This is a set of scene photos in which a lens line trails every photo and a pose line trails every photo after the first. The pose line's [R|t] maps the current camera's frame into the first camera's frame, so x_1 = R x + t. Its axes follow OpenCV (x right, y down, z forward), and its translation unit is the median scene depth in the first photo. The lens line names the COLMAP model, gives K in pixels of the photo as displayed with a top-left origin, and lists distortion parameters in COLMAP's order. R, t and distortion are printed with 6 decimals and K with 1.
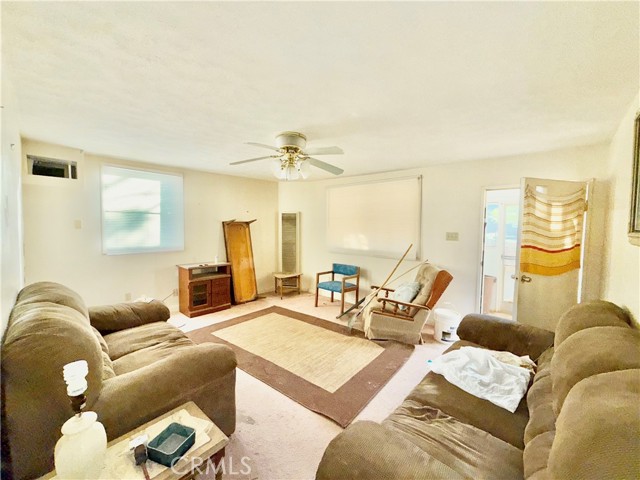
lens RADIAL K [[252.6, 0, 320.1], [0, 252.6, 239.3], [0, 0, 1]] dist [-0.000099, -0.000805]
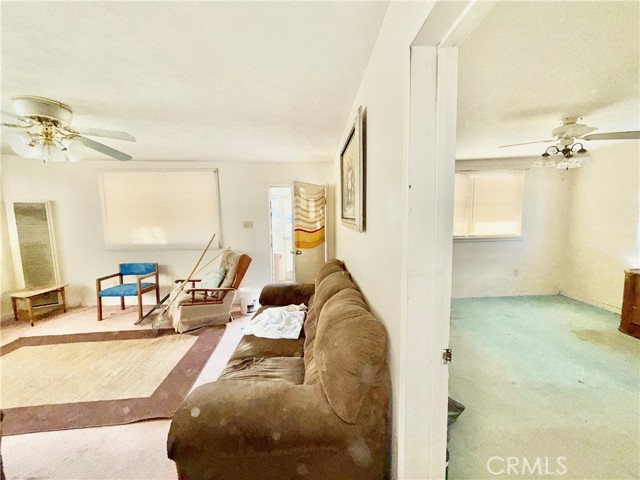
lens RADIAL K [[252.6, 0, 318.7], [0, 252.6, 240.1], [0, 0, 1]] dist [-0.000099, -0.000805]
pose [[0.717645, -0.092722, 0.690209, -0.072684], [0.058887, 0.995627, 0.072524, -0.008361], [-0.693915, -0.011402, 0.719966, -0.093249]]
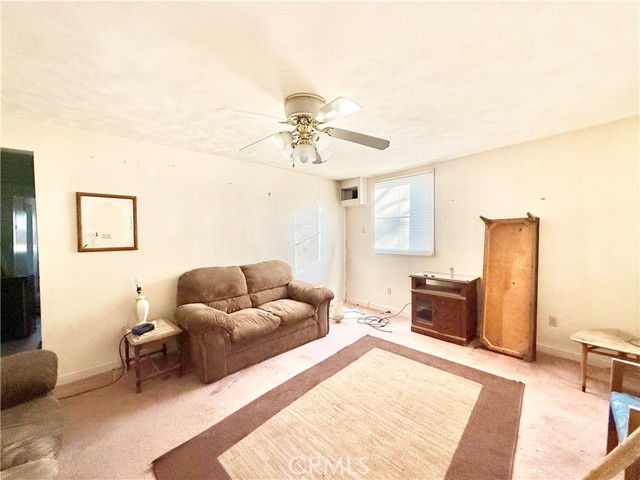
lens RADIAL K [[252.6, 0, 320.2], [0, 252.6, 242.0], [0, 0, 1]] dist [-0.000099, -0.000805]
pose [[-0.082609, 0.022563, -0.996327, 0.518978], [-0.035367, 0.999048, 0.025557, -0.020731], [0.995954, 0.037348, -0.081733, 0.959364]]
